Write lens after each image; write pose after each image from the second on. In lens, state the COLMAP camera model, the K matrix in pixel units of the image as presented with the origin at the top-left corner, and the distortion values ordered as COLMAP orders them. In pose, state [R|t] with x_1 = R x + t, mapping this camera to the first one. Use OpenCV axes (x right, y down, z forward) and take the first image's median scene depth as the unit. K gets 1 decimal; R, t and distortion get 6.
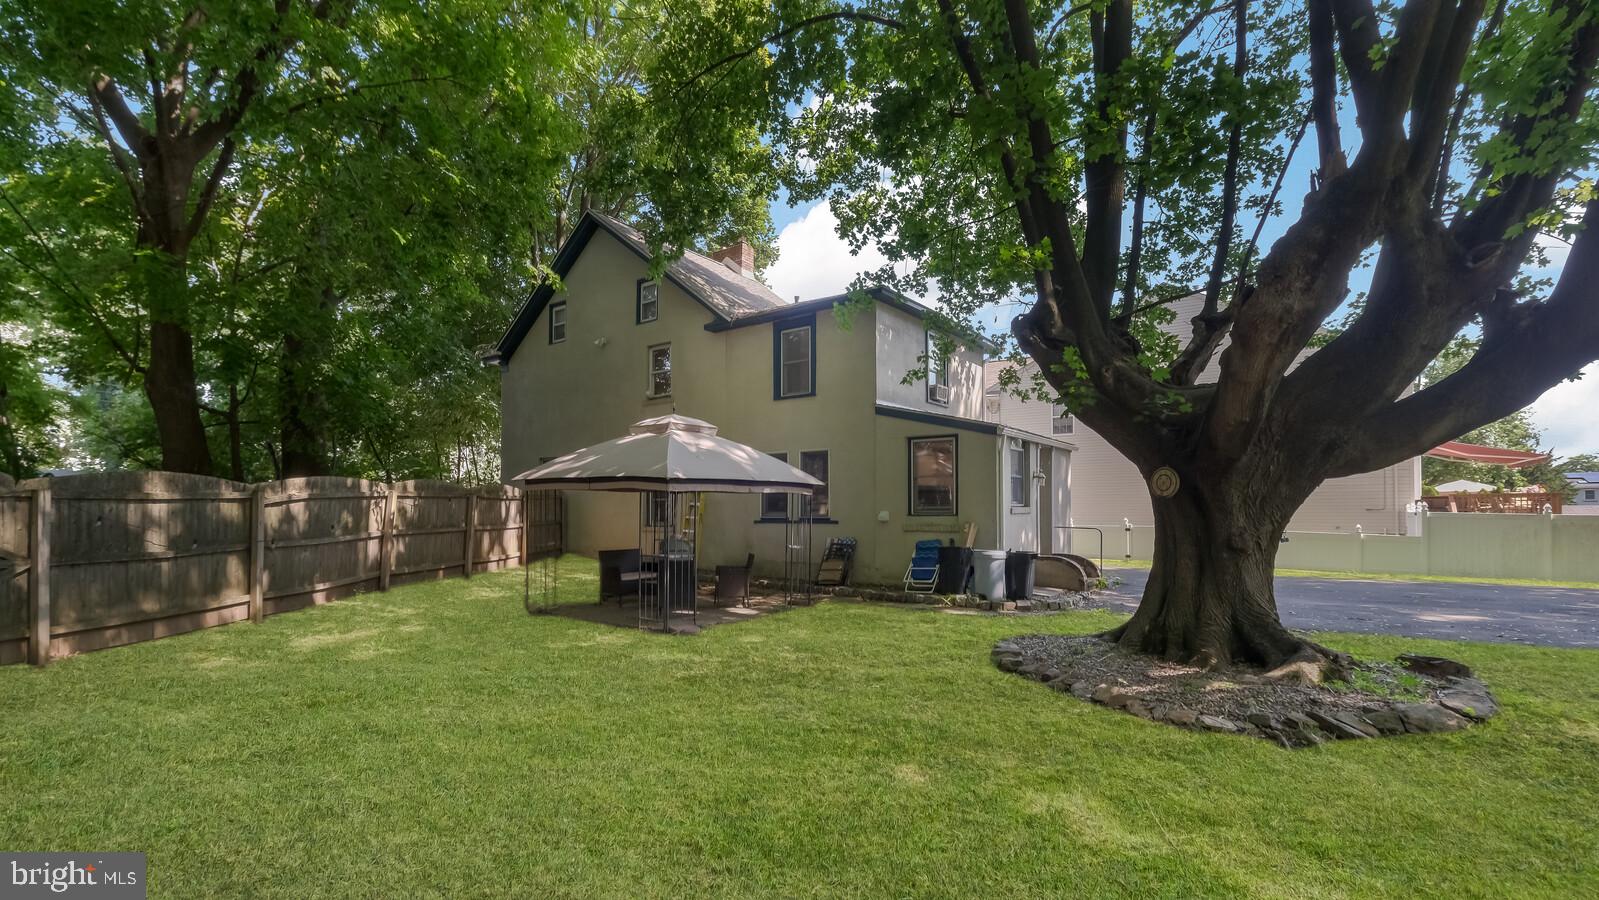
lens RADIAL K [[698.5, 0, 795.3], [0, 698.5, 500.8], [0, 0, 1]] dist [0.001466, 0.000978]
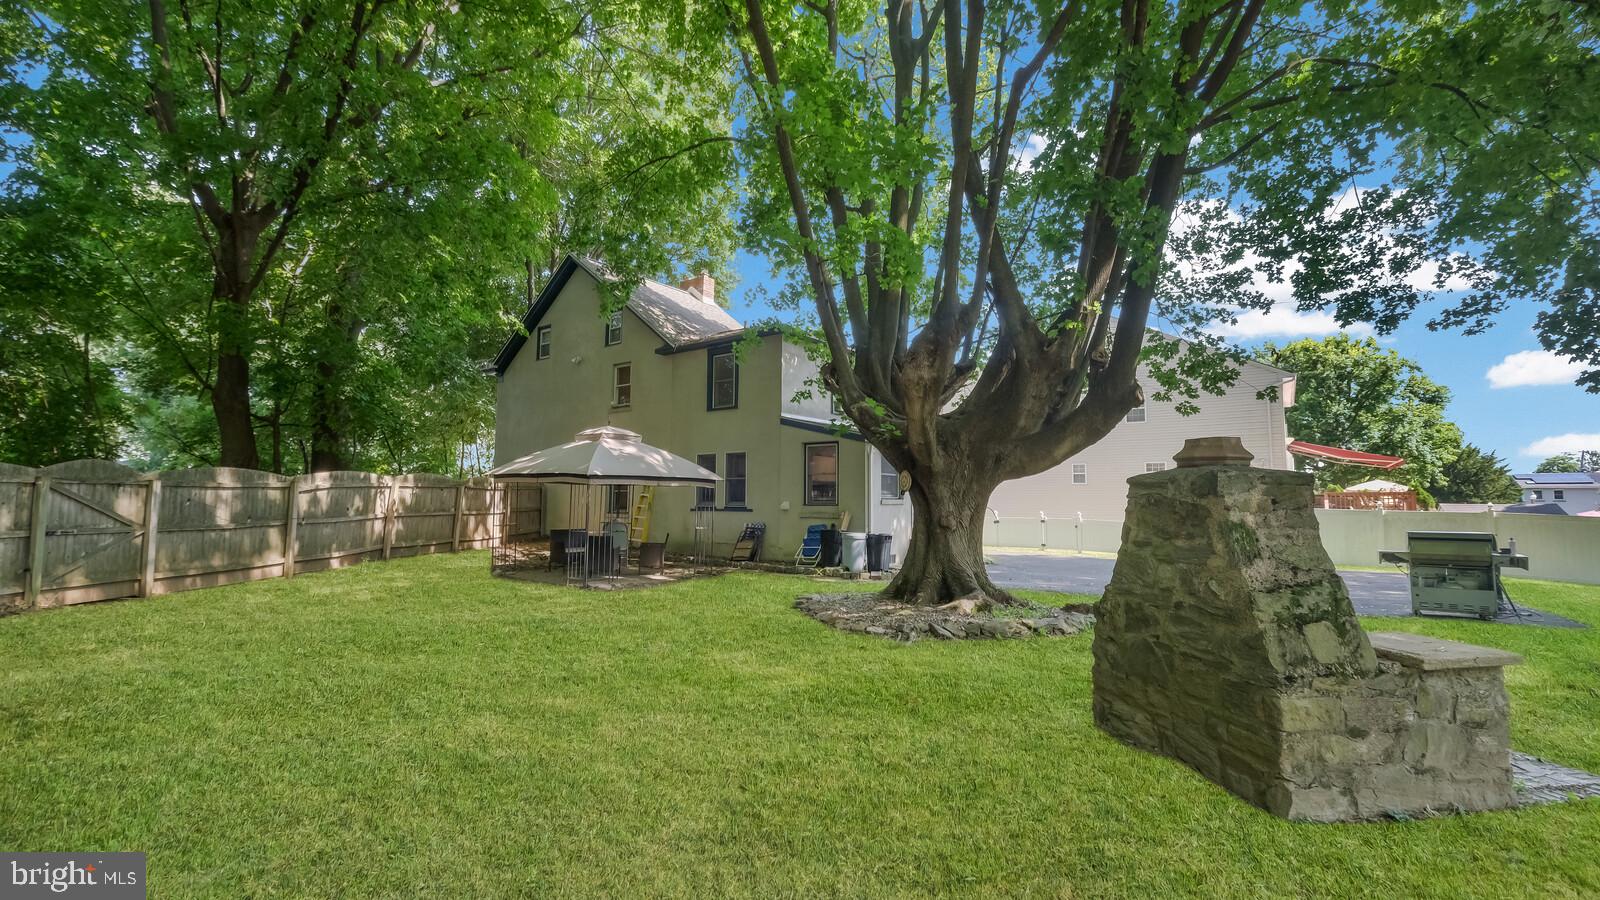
lens RADIAL K [[698.9, 0, 800.9], [0, 698.9, 449.5], [0, 0, 1]] dist [0.001466, 0.000978]
pose [[0.999800, 0.007530, -0.018523, 0.193787], [-0.008700, 0.997916, -0.063930, 0.001582], [0.018003, 0.064078, 0.997783, -0.275998]]
